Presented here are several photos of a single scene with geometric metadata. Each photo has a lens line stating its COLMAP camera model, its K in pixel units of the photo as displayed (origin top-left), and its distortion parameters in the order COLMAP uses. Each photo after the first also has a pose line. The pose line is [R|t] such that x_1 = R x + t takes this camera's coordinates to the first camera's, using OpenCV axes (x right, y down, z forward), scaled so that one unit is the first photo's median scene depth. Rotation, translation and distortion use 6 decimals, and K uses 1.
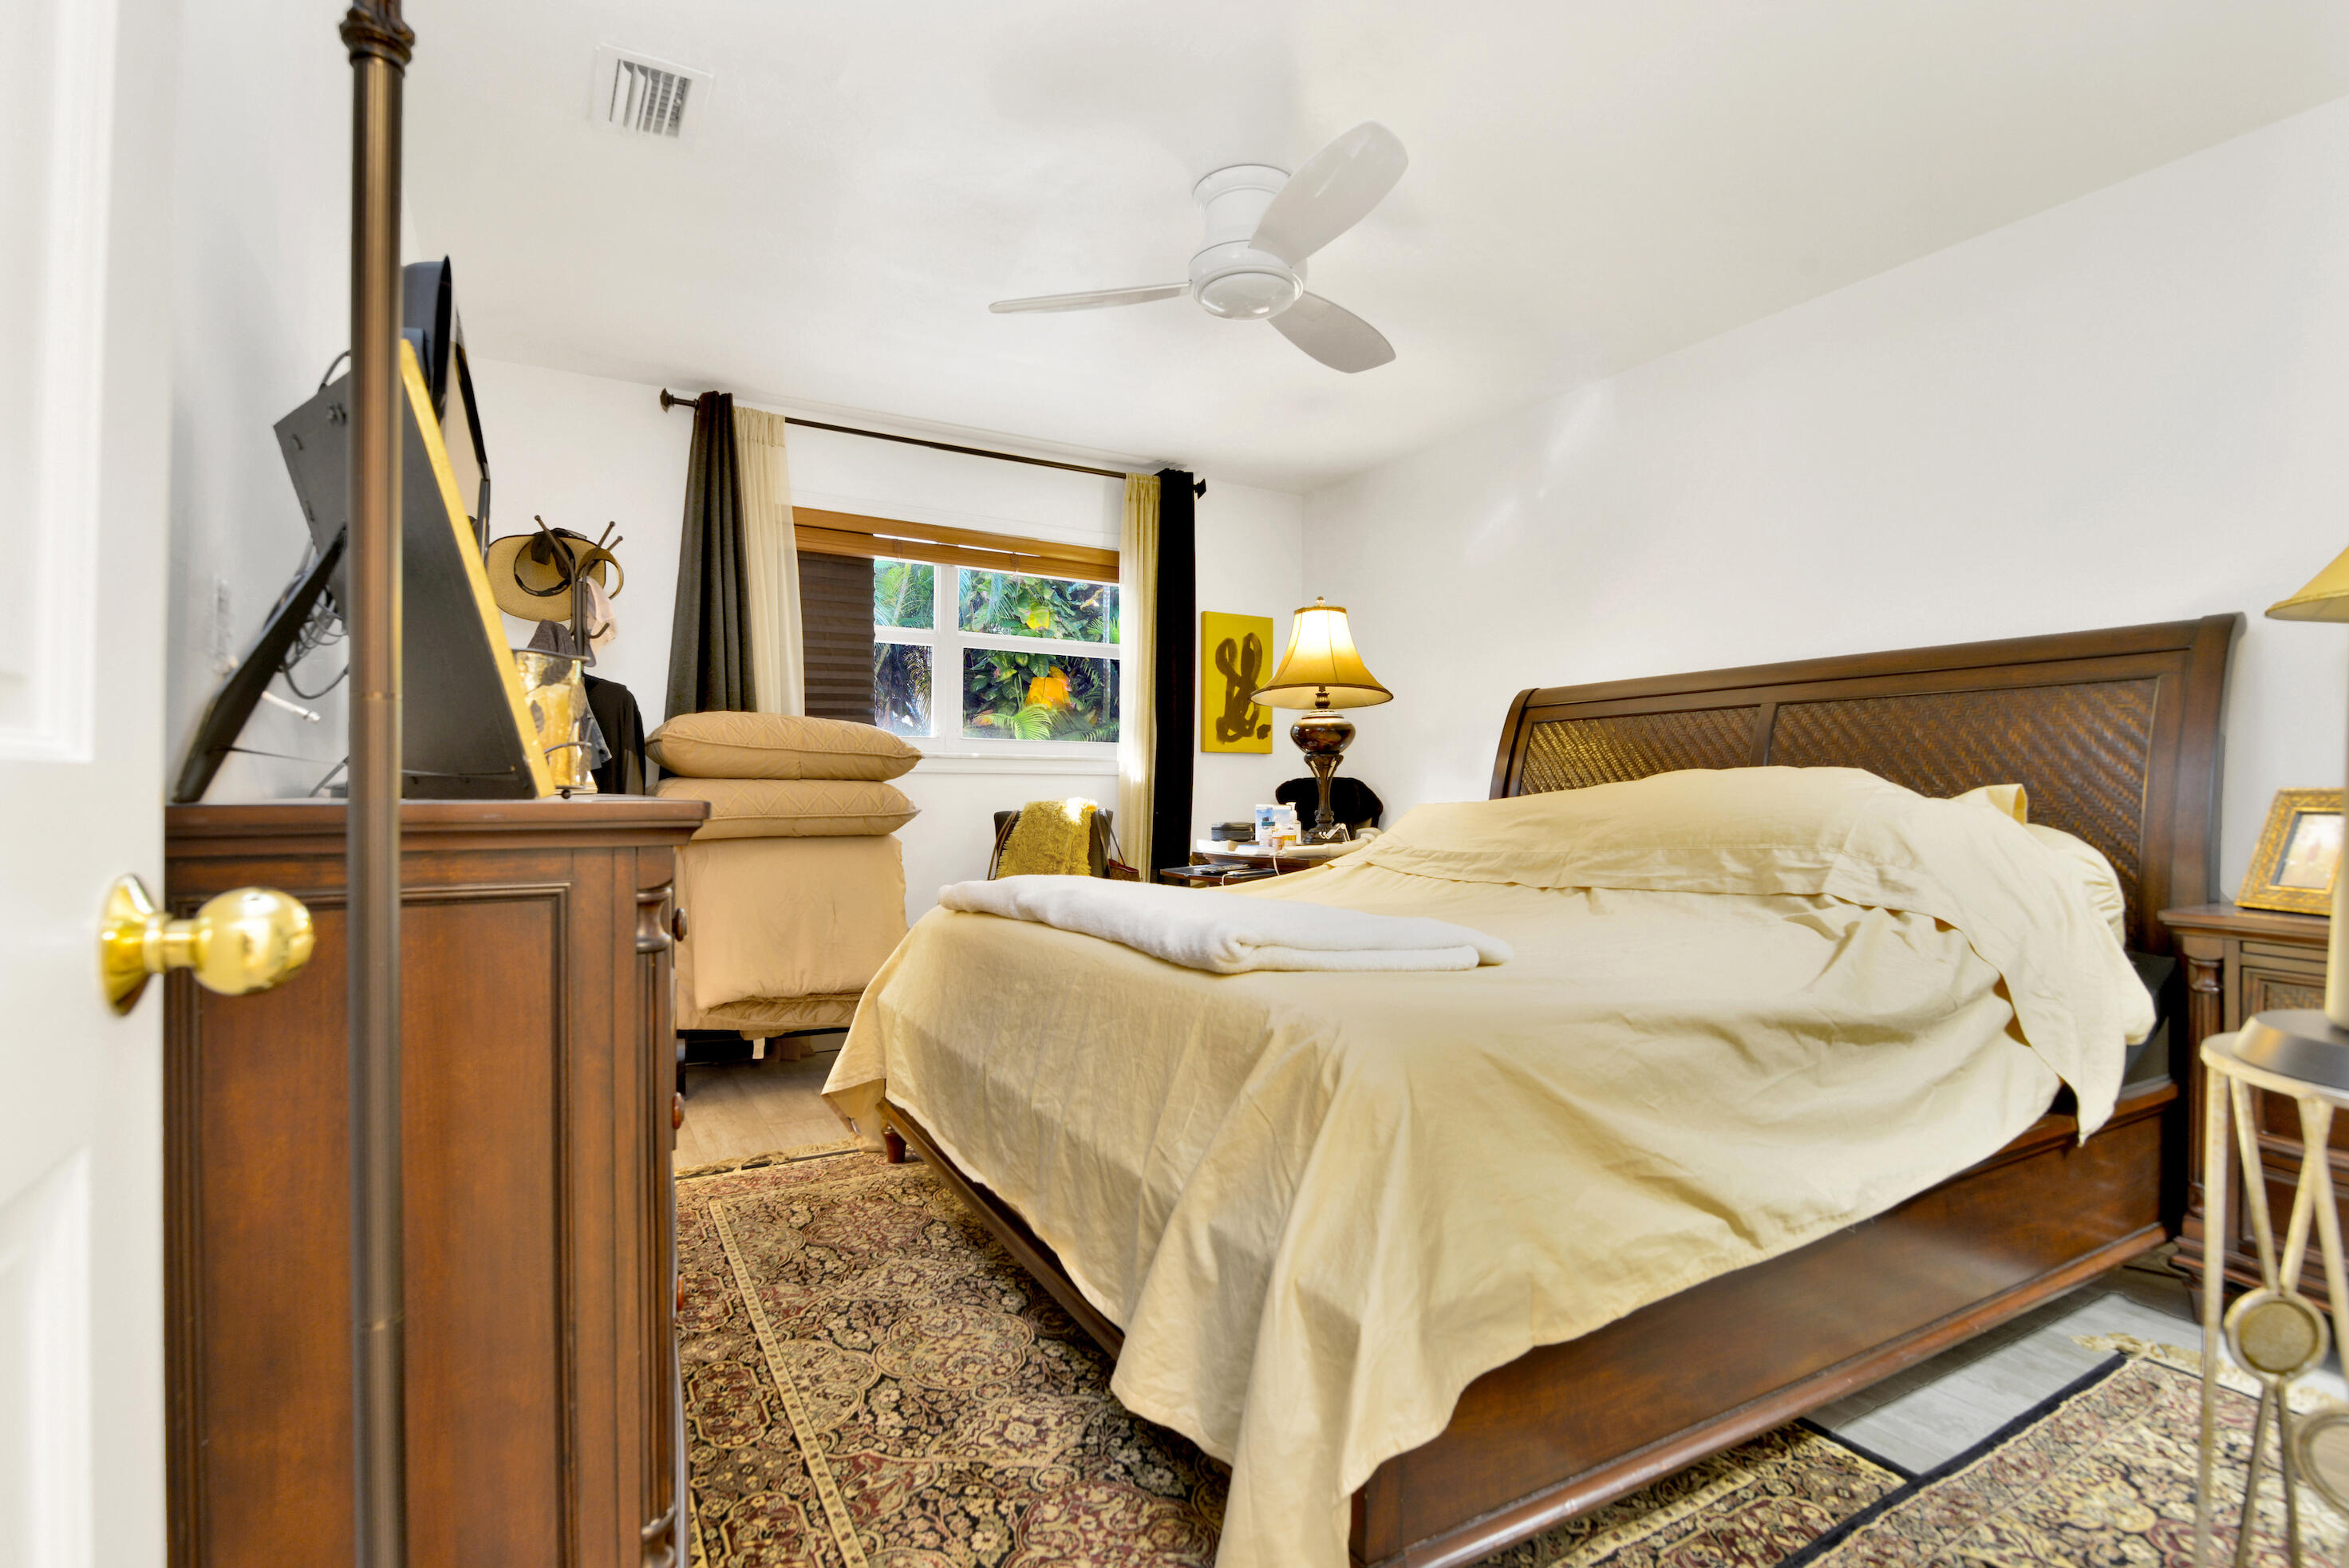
lens RADIAL K [[1128.2, 0, 1174.5], [0, 1128.2, 784.0], [0, 0, 1]] dist [0.000299, -0.000010]
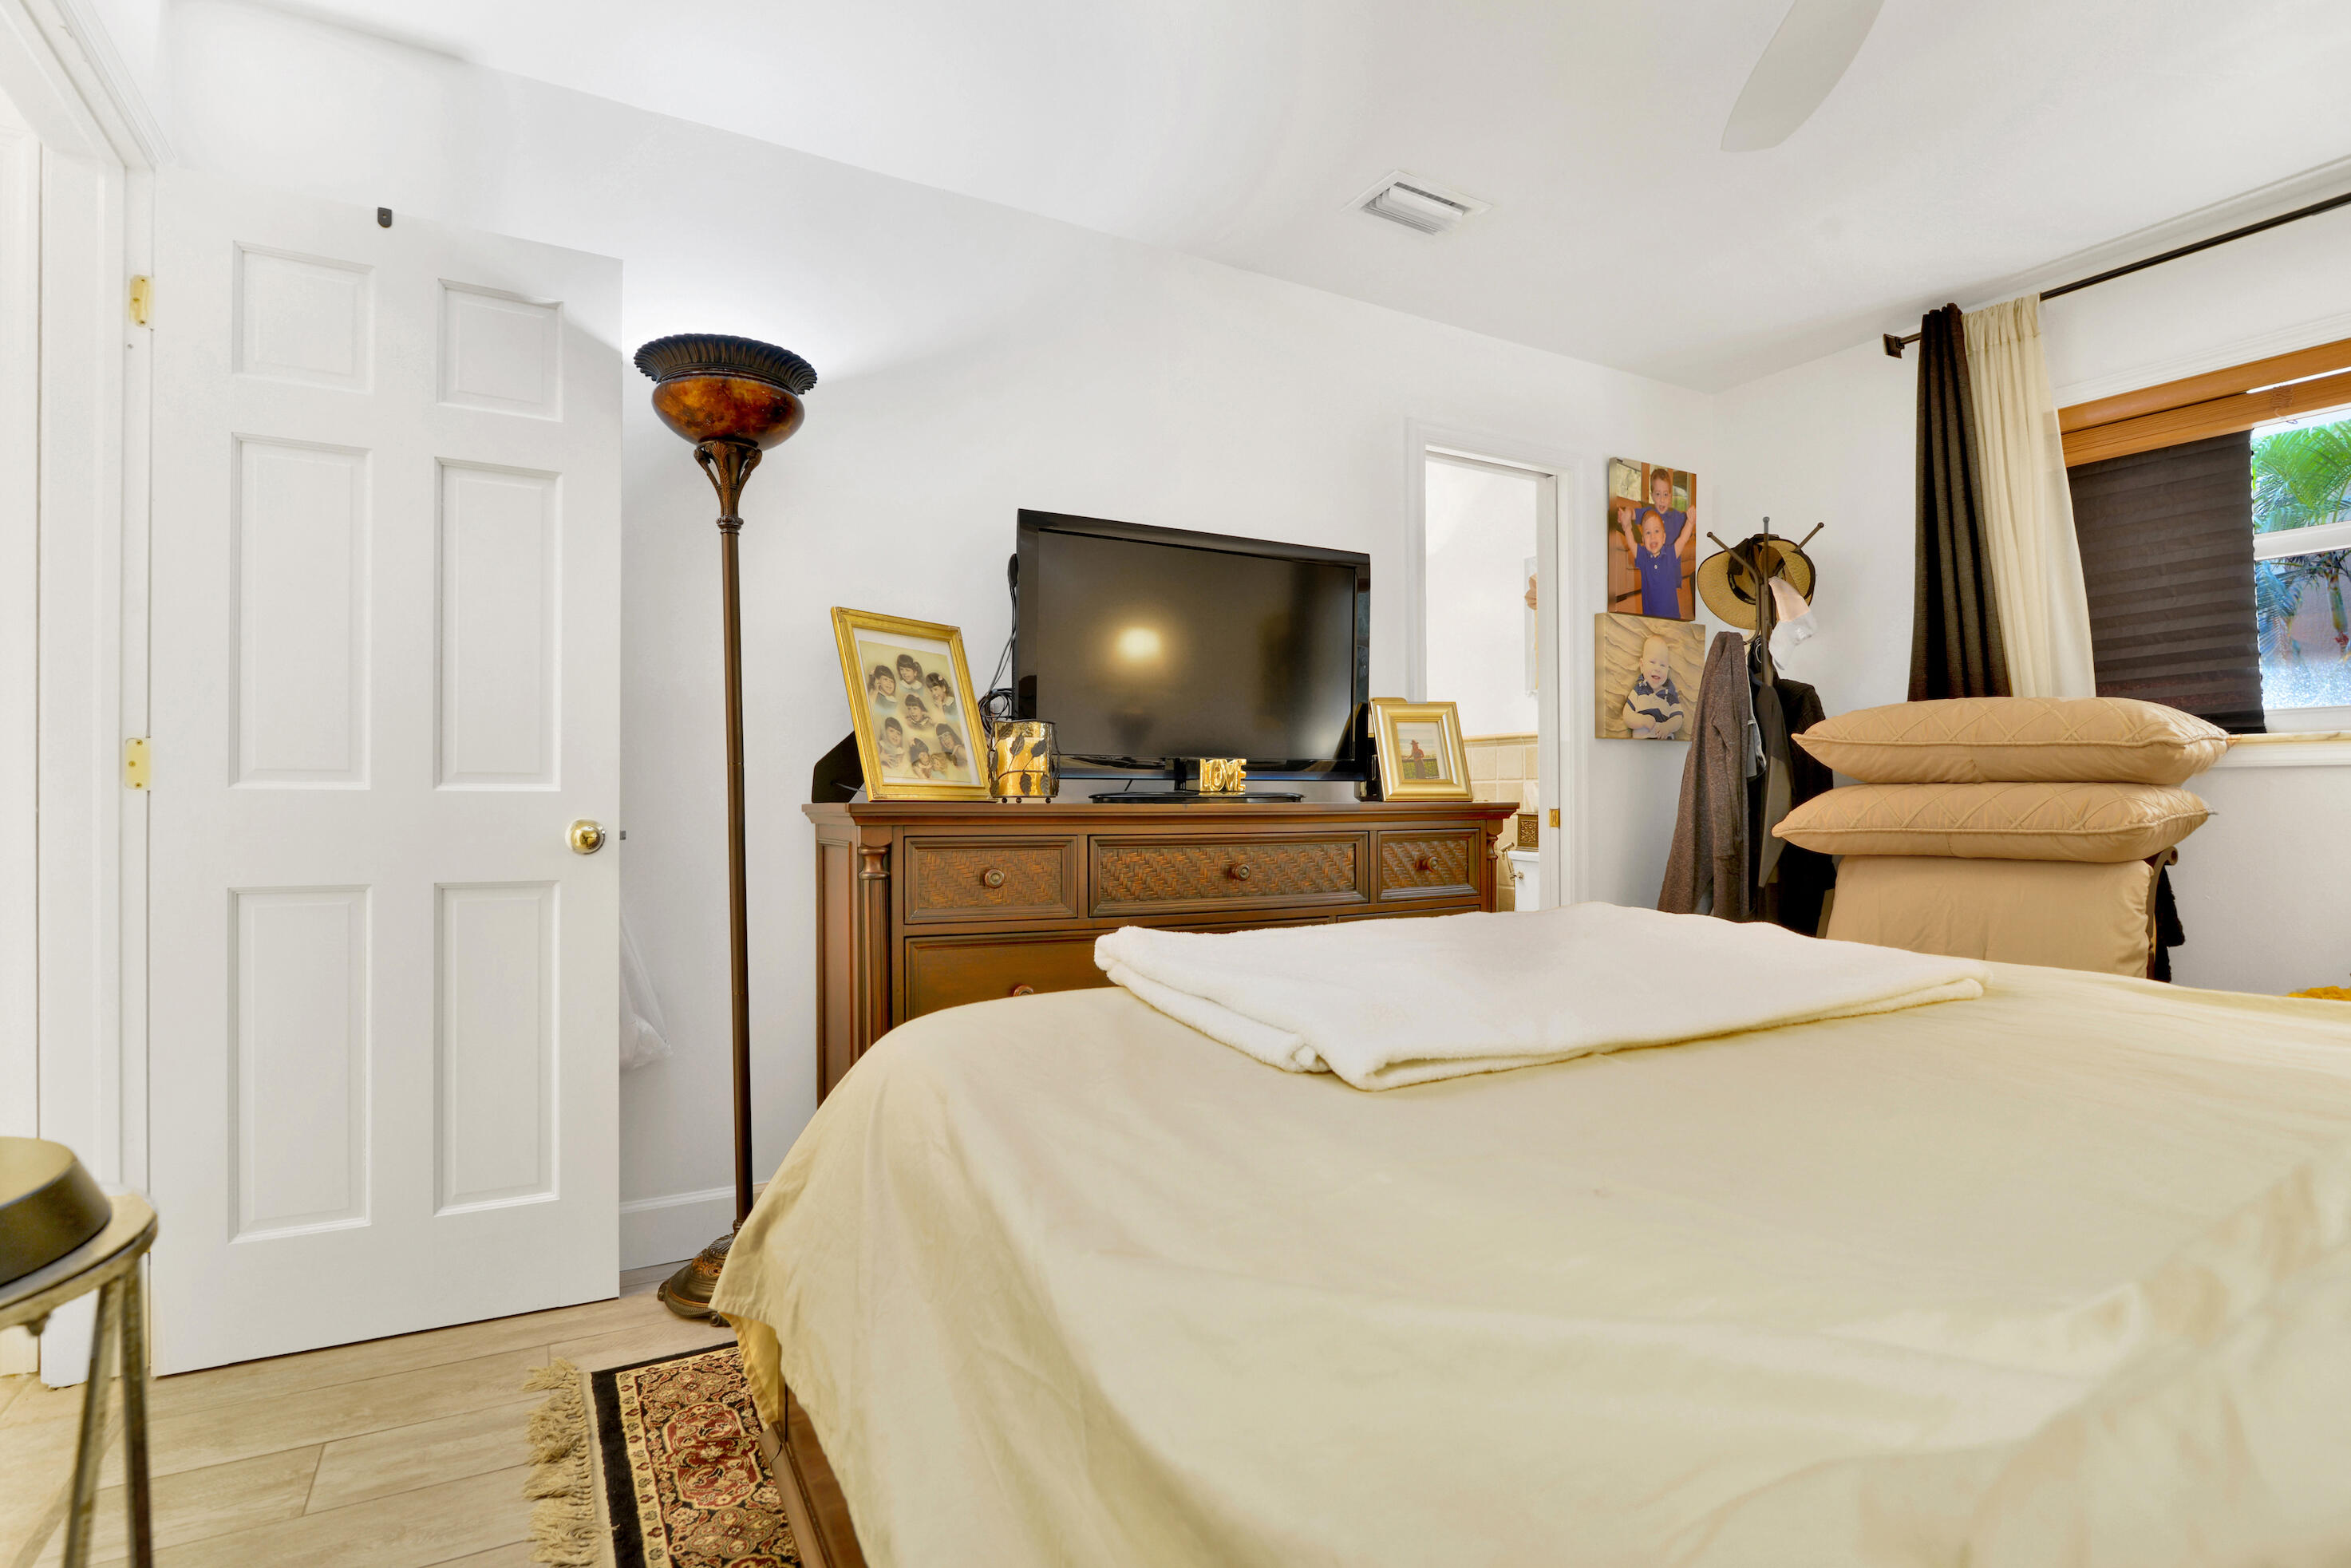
lens RADIAL K [[1129.1, 0, 1175.5], [0, 1129.1, 784.0], [0, 0, 1]] dist [0.000299, -0.000010]
pose [[-0.003397, -0.010251, -0.999942, 0.390121], [0.009486, 0.999902, -0.010283, -0.002909], [0.999949, -0.009520, -0.003300, 0.433856]]
